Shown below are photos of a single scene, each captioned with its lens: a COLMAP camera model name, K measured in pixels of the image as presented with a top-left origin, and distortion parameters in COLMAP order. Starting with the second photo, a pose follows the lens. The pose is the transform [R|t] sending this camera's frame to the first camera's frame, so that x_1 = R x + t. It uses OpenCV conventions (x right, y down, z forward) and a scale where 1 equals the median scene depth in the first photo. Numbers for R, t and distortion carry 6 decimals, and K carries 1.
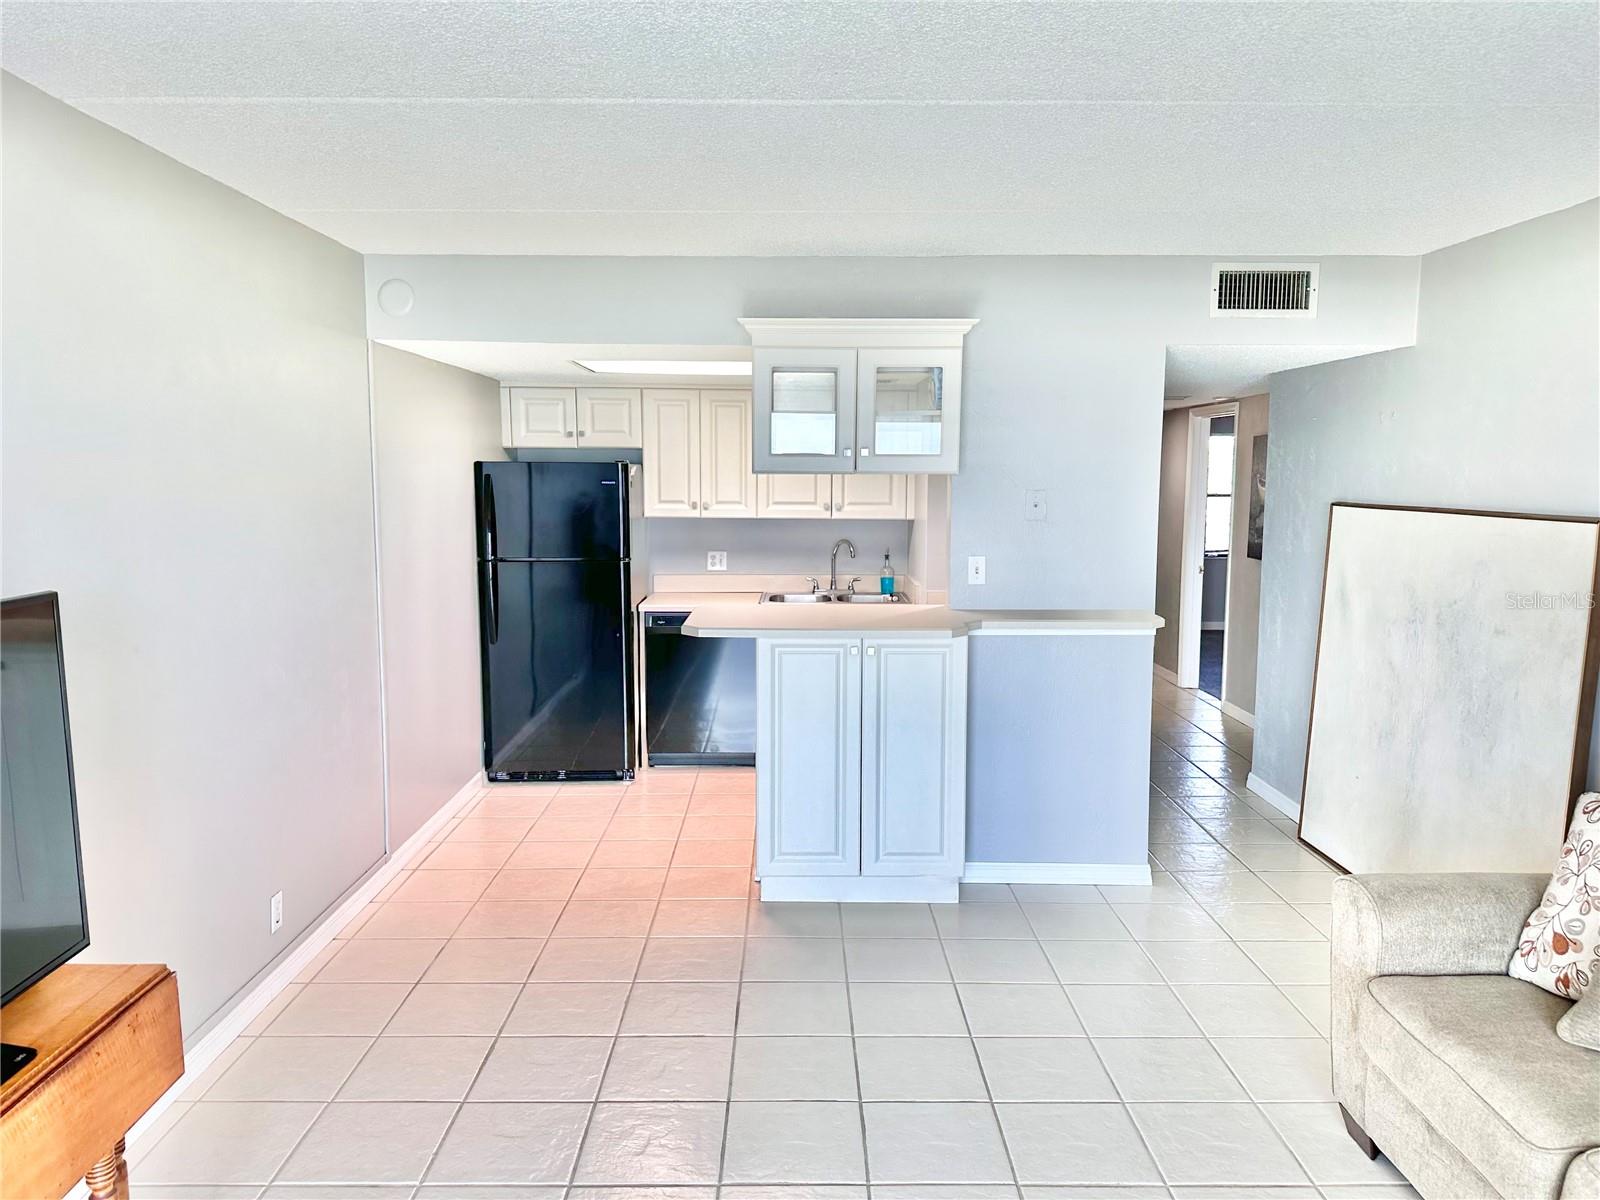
lens RADIAL K [[1121.9, 0, 800.0], [0, 1121.9, 600.4], [0, 0, 1]] dist [0.030983, -0.036827]
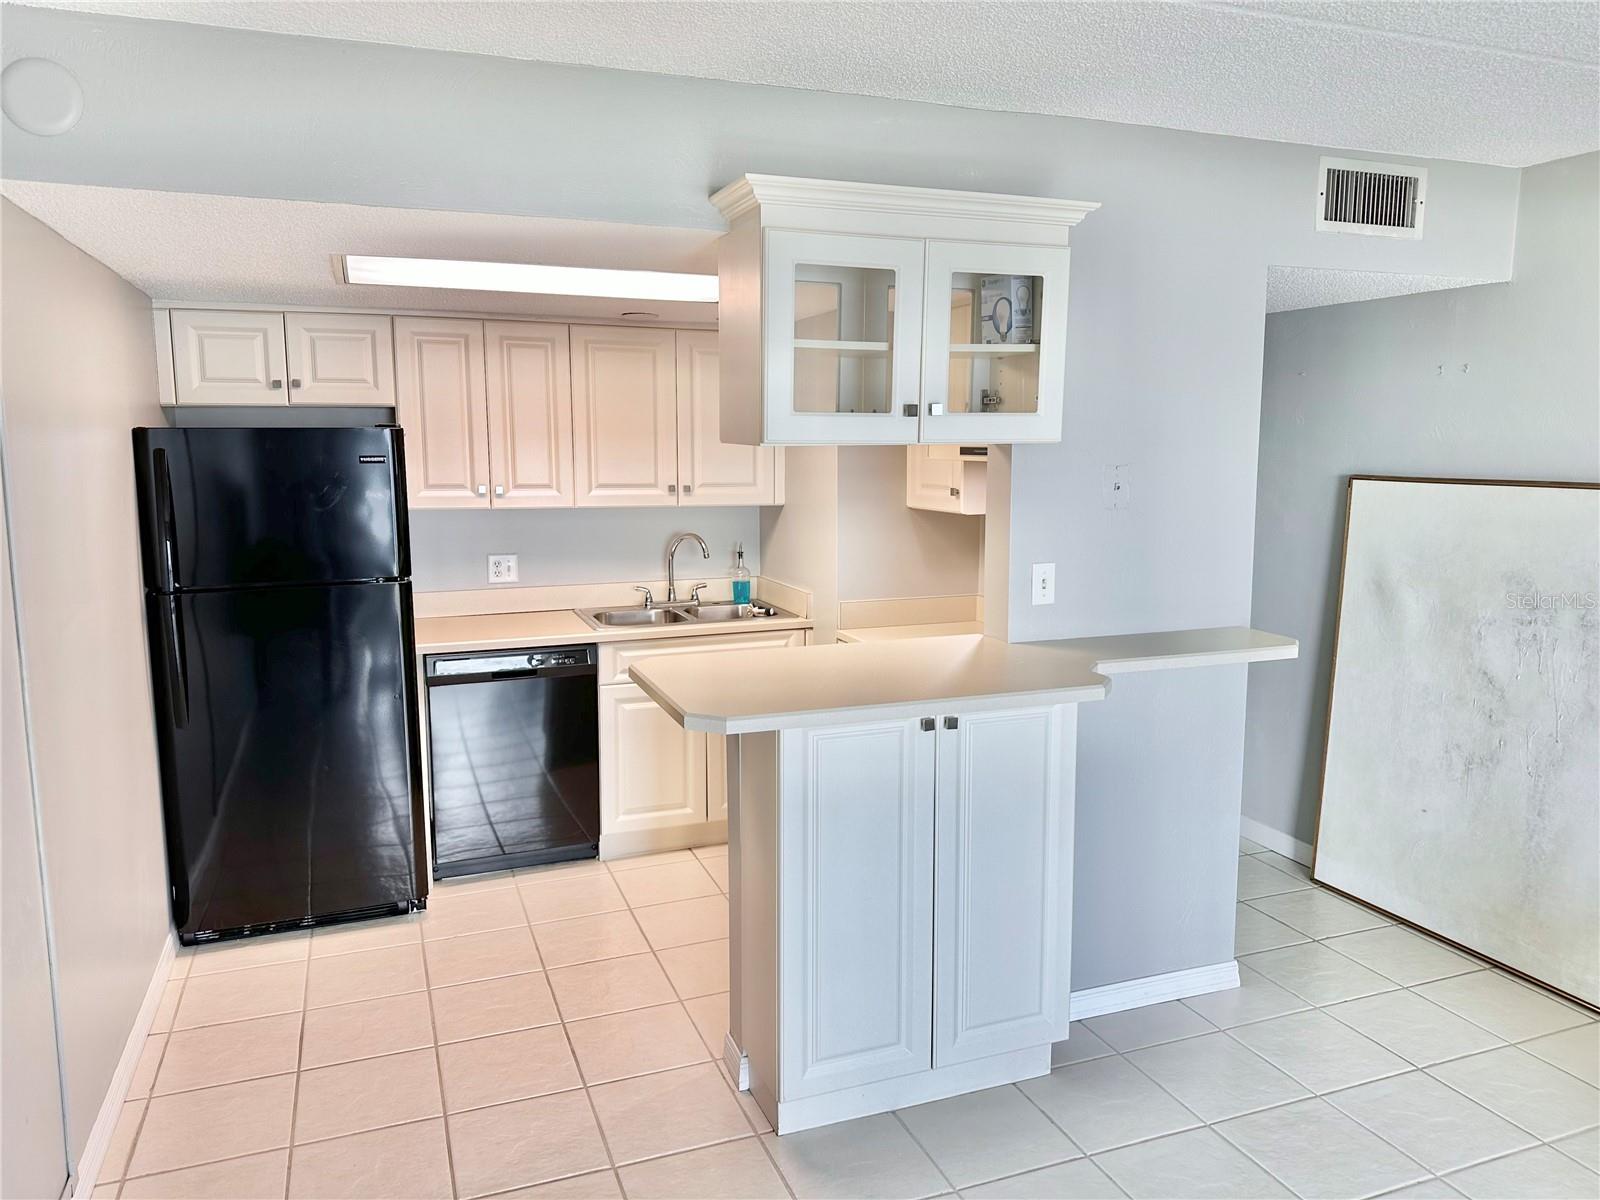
lens RADIAL K [[1121.9, 0, 801.8], [0, 1121.9, 602.2], [0, 0, 1]] dist [0.030983, -0.036827]
pose [[0.934849, -0.054836, 0.350784, -0.167195], [0.045015, 0.998334, 0.036097, -0.035448], [-0.352179, -0.017955, 0.935760, 0.307395]]
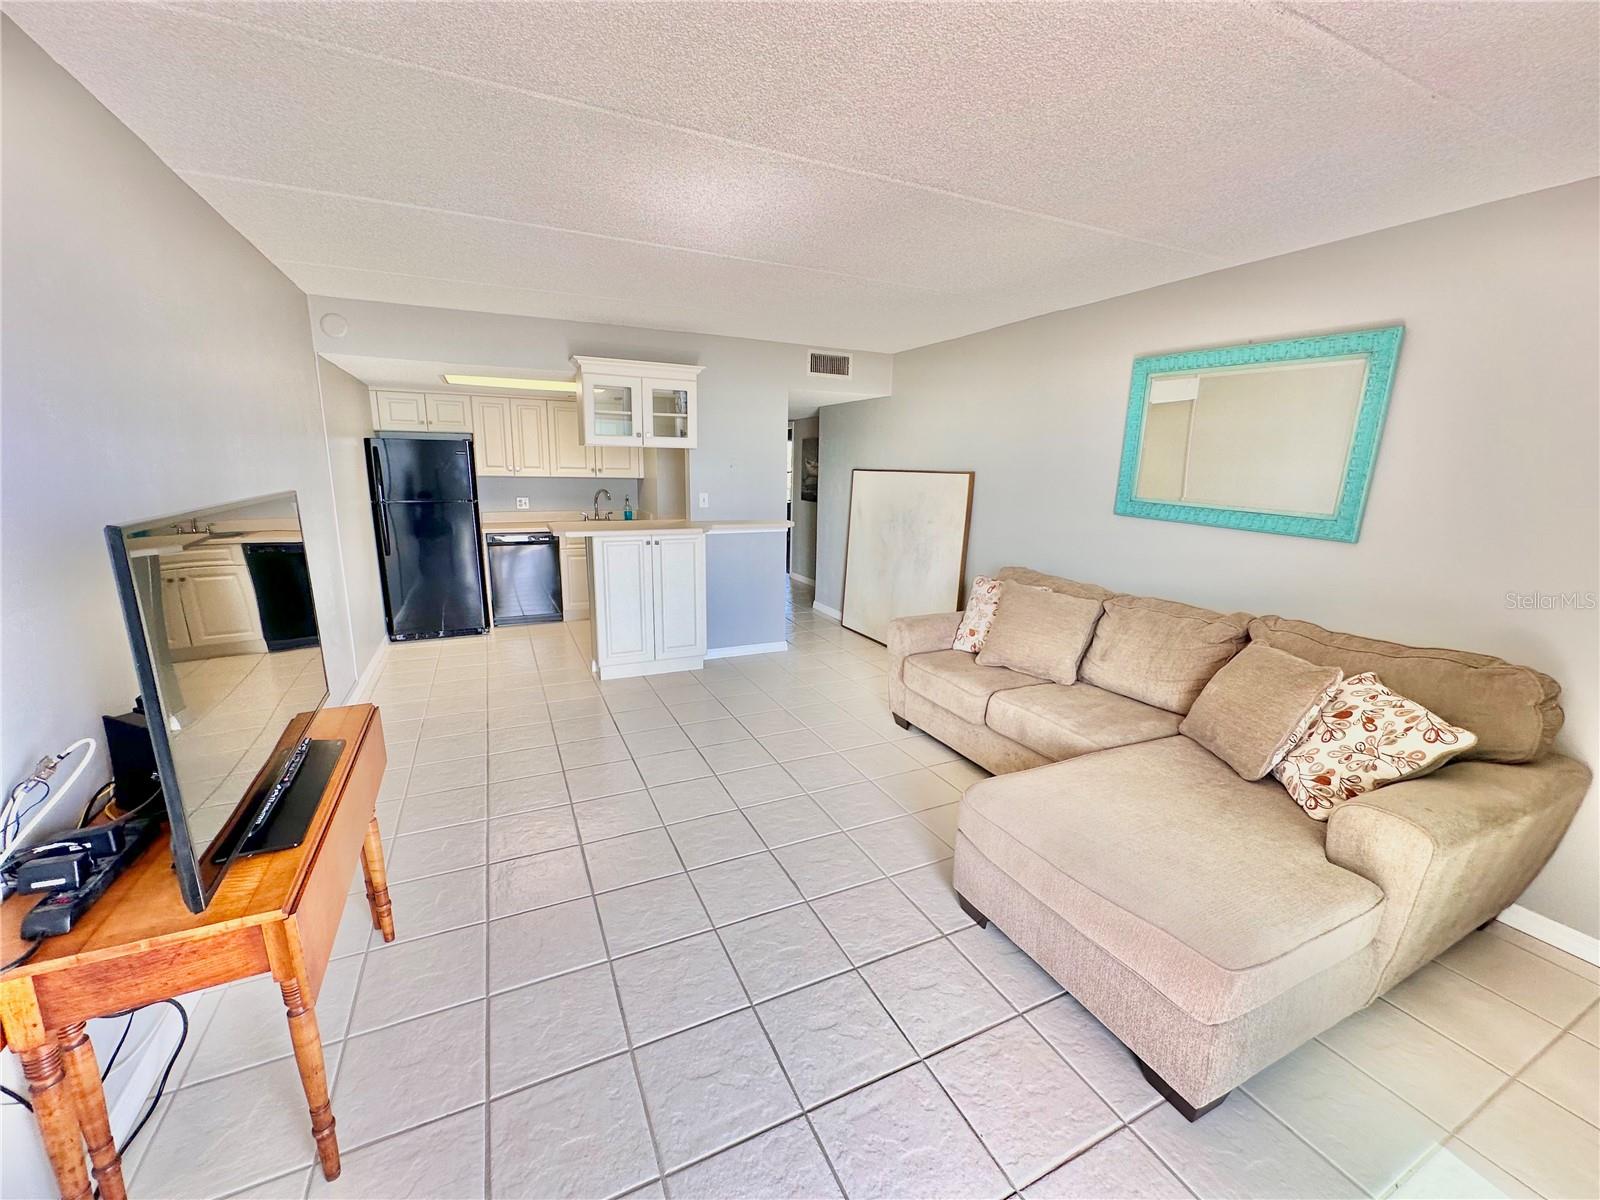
lens RADIAL K [[640.5, 0, 803.1], [0, 640.5, 606.7], [0, 0, 1]] dist [-0.005938, 0.001151]
pose [[0.902331, -0.079129, 0.423718, -0.129157], [0.032826, 0.992766, 0.115494, 0.025398], [-0.429792, -0.090305, 0.898401, -0.068528]]
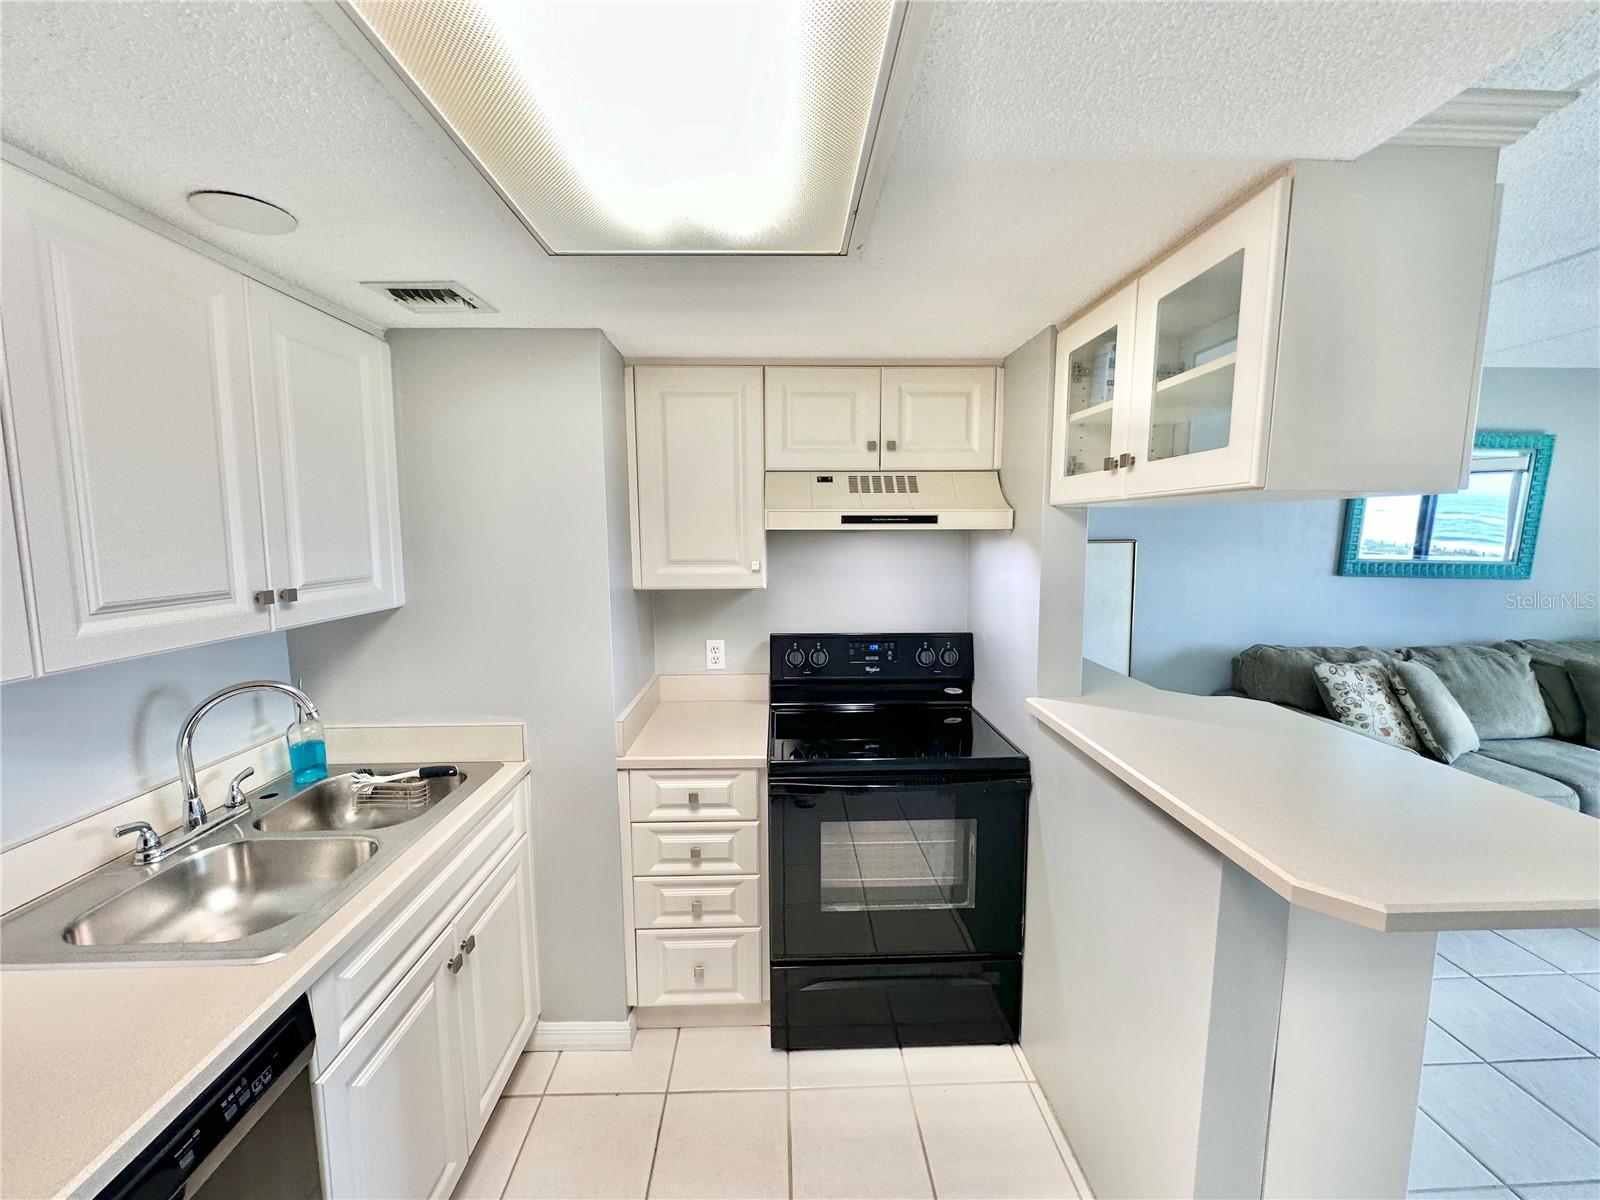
lens RADIAL K [[640.5, 0, 793.7], [0, 640.5, 600.9], [0, 0, 1]] dist [-0.005938, 0.001151]
pose [[-0.035768, -0.115115, 0.992708, -0.197275], [0.119397, 0.985736, 0.118609, -0.093300], [-0.992202, 0.122769, -0.021514, 0.893385]]
